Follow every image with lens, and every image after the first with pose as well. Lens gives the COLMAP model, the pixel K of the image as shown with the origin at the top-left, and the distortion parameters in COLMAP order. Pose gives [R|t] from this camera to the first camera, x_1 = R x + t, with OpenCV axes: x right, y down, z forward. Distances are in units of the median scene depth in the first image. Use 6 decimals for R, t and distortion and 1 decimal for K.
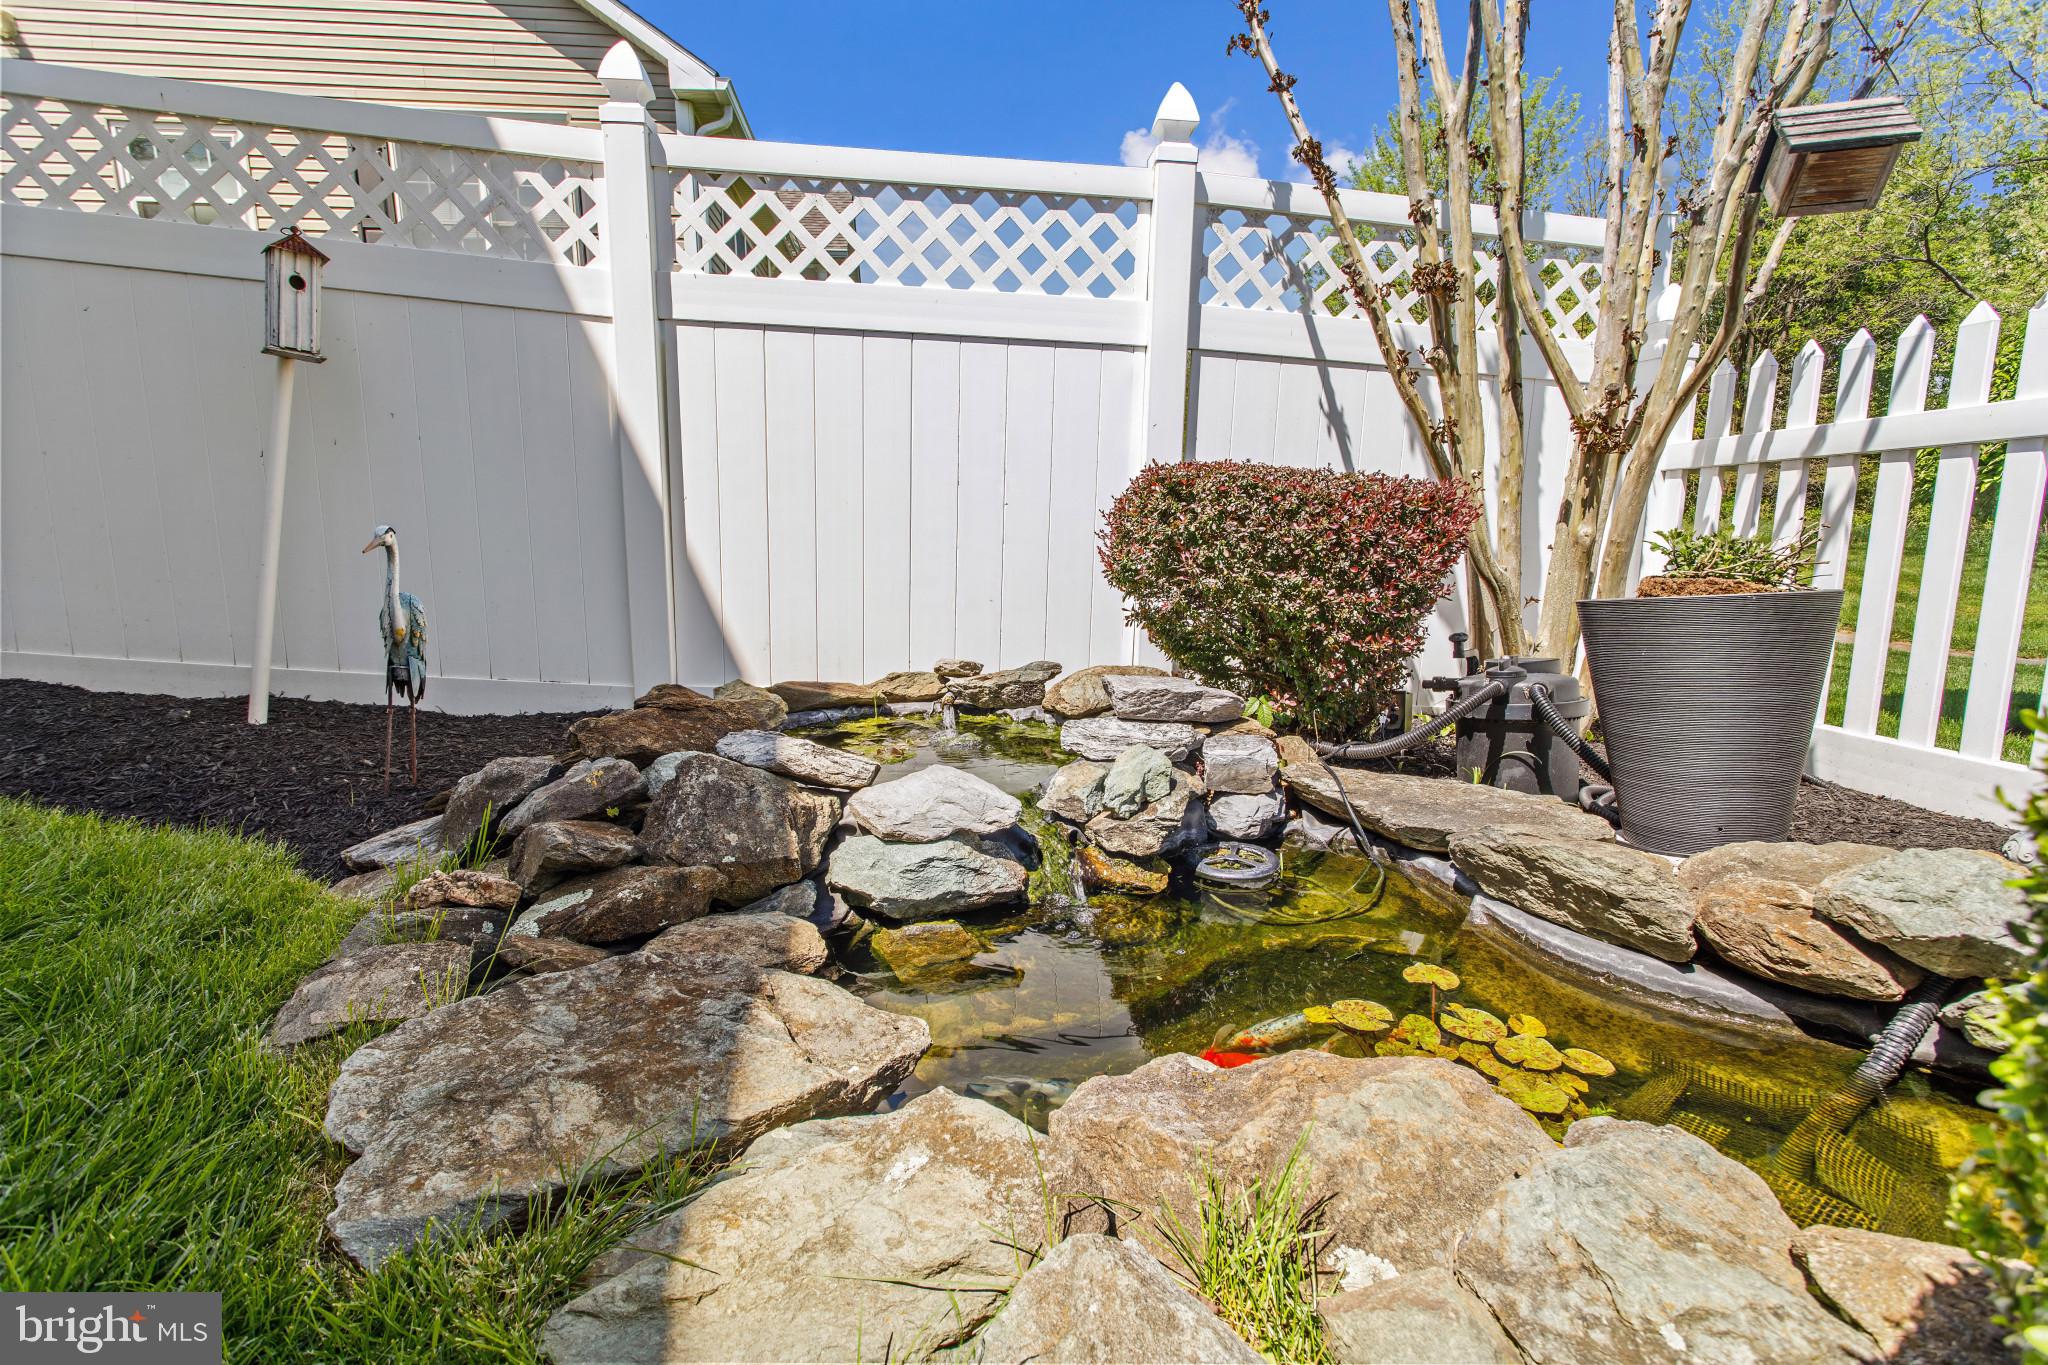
lens RADIAL K [[1112.1, 0, 1012.2], [0, 1112.1, 663.1], [0, 0, 1]] dist [-0.001471, -0.000182]
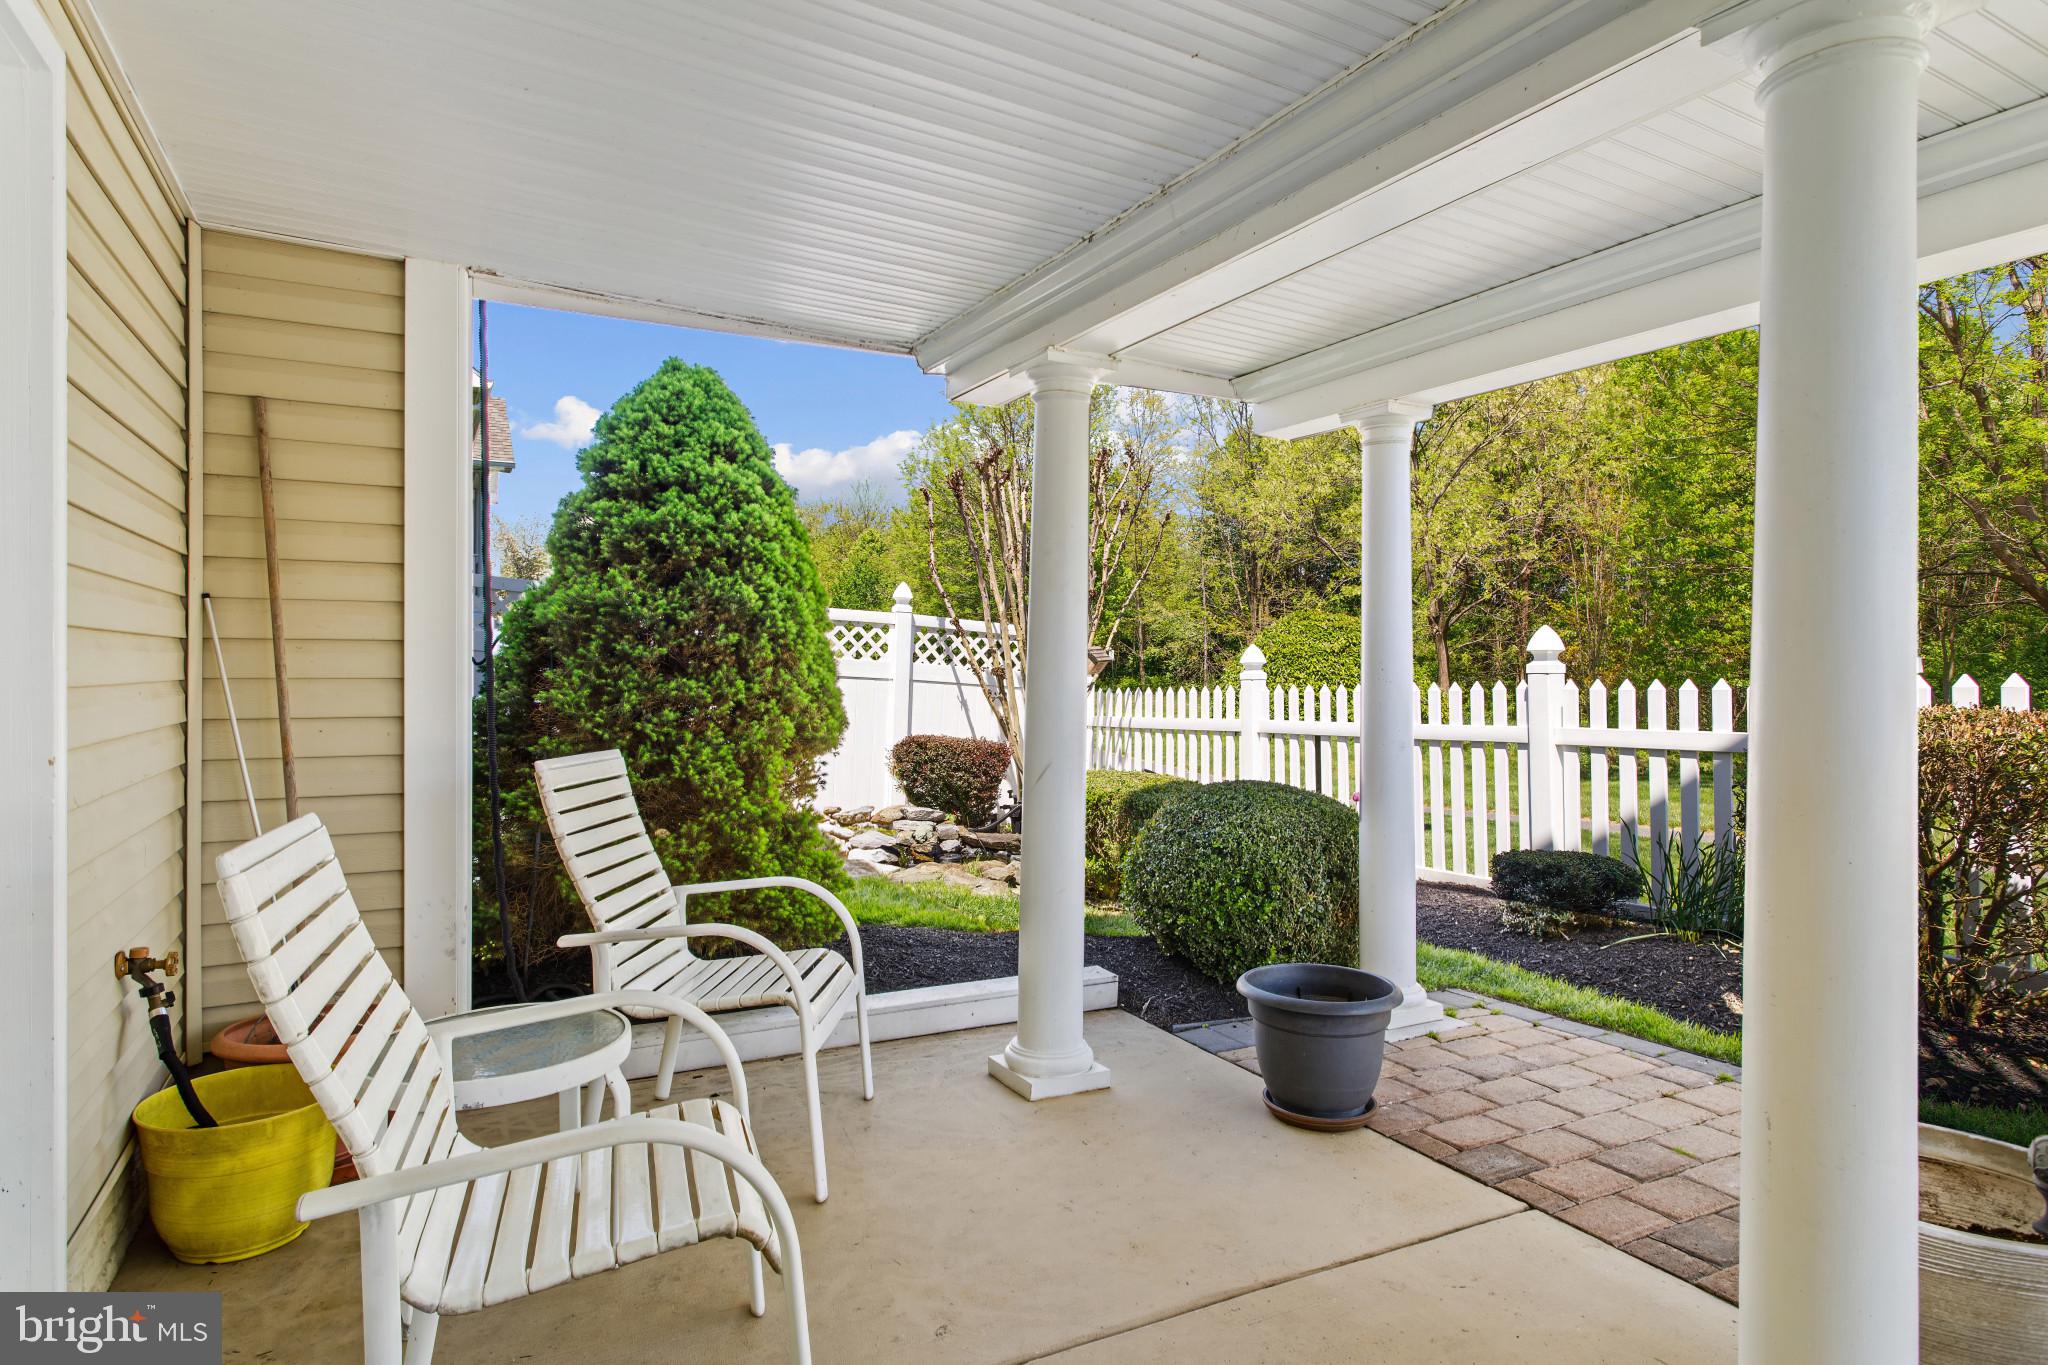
lens RADIAL K [[1112.1, 0, 1012.2], [0, 1112.1, 663.1], [0, 0, 1]] dist [-0.001471, -0.000182]
pose [[0.938893, 0.009173, 0.344088, -0.677836], [0.041754, 0.989228, -0.140305, 0.059973], [-0.341668, 0.146099, 0.928395, -1.976780]]
